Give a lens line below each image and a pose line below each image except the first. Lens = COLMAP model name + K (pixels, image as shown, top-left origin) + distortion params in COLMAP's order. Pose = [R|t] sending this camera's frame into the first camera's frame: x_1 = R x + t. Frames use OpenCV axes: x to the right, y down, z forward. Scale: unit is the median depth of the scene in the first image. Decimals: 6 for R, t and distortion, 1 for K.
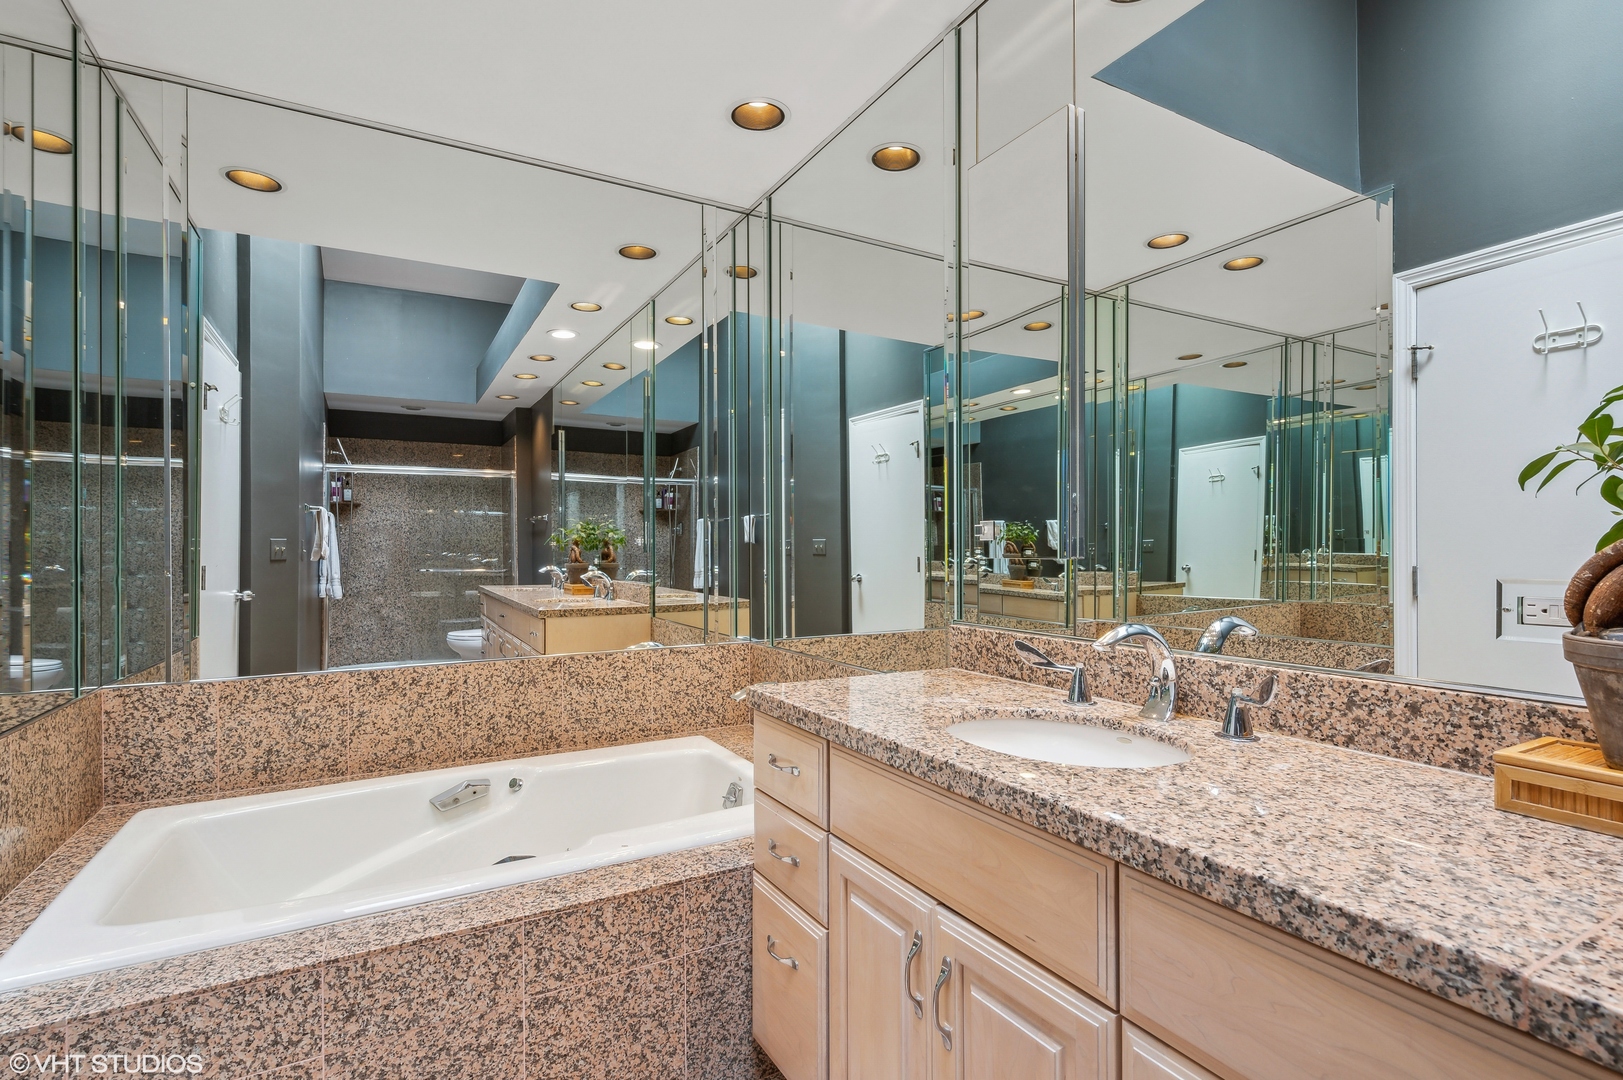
lens RADIAL K [[752.2, 0, 806.9], [0, 752.2, 543.2], [0, 0, 1]] dist [-0.000710, 0.000108]
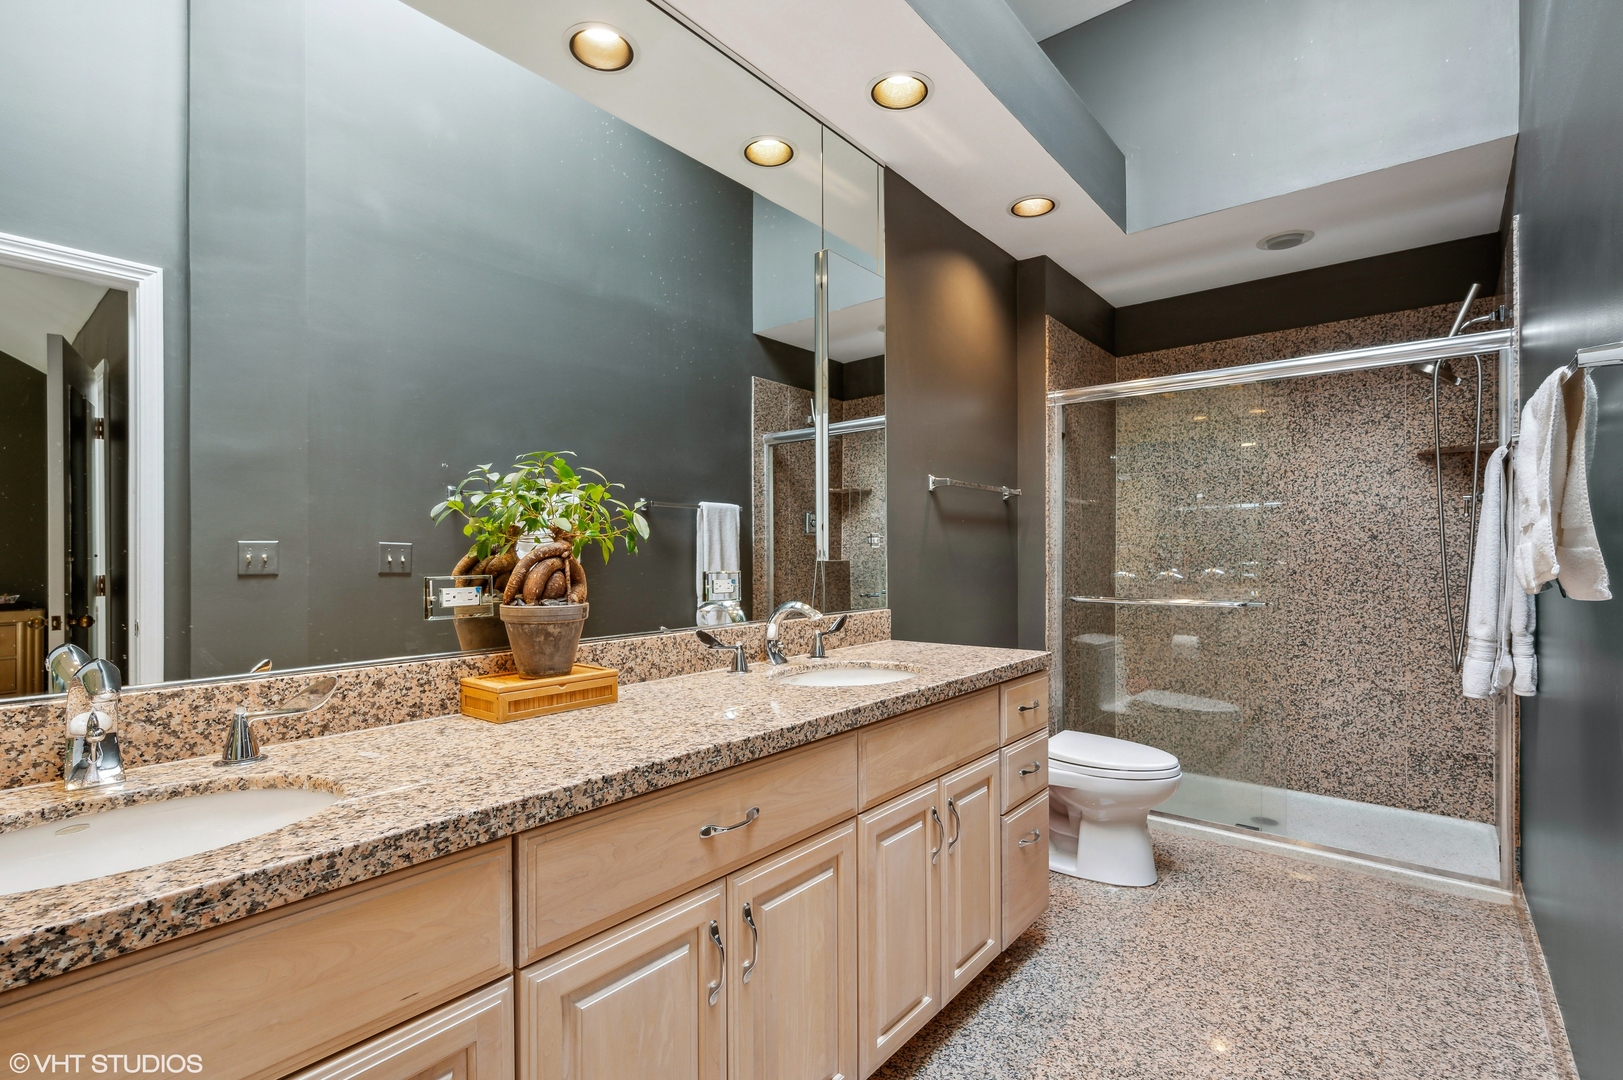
lens RADIAL K [[752.2, 0, 807.9], [0, 752.2, 554.3], [0, 0, 1]] dist [-0.000710, 0.000108]
pose [[-0.352871, 0.007228, 0.935644, -0.704666], [0.000084, 0.999970, -0.007693, 0.016500], [-0.935672, -0.002636, -0.352861, 0.893673]]
